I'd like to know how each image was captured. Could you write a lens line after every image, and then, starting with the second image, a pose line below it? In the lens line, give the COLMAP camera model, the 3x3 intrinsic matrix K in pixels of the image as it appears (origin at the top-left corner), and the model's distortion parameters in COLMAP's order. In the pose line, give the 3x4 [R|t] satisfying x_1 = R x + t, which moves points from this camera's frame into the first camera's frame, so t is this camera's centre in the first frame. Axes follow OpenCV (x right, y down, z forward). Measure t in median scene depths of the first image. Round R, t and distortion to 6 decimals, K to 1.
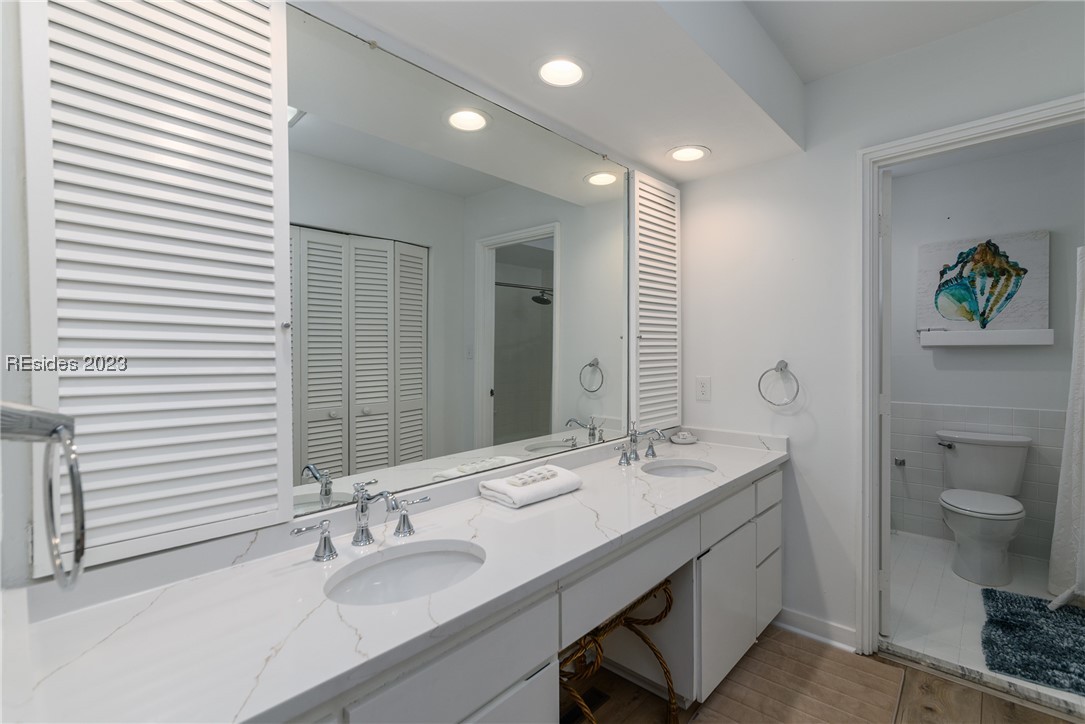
lens RADIAL K [[509.9, 0, 531.1], [0, 509.9, 360.1], [0, 0, 1]] dist [-0.003788, 0.003467]
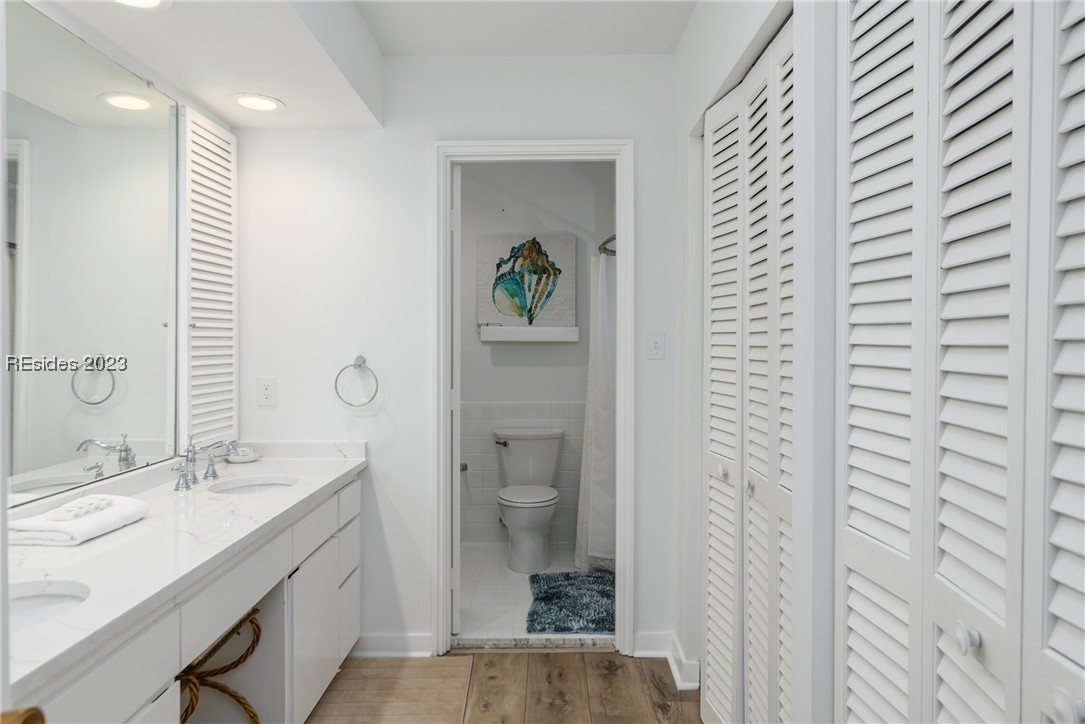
lens RADIAL K [[750.8, 0, 545.2], [0, 750.8, 359.0], [0, 0, 1]] dist [-0.013464, 0.000663]
pose [[0.735879, -0.003136, 0.677105, -0.100371], [0.001875, 0.999995, 0.002593, 0.002208], [-0.677110, -0.000639, 0.735881, -0.117597]]
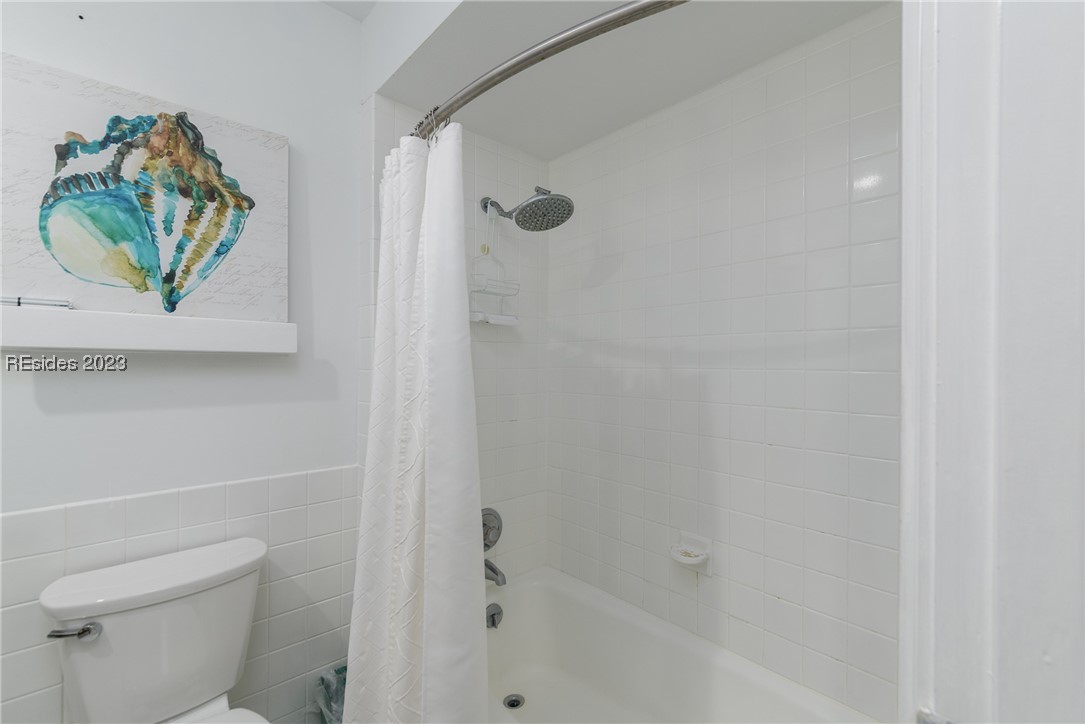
lens RADIAL K [[456.3, 0, 540.9], [0, 456.3, 353.3], [0, 0, 1]] dist [-0.001395, 0.000238]
pose [[0.066250, 0.002360, 0.997800, 0.537335], [-0.006075, 0.999980, -0.001961, -0.028719], [-0.997785, -0.005932, 0.066263, 0.677890]]
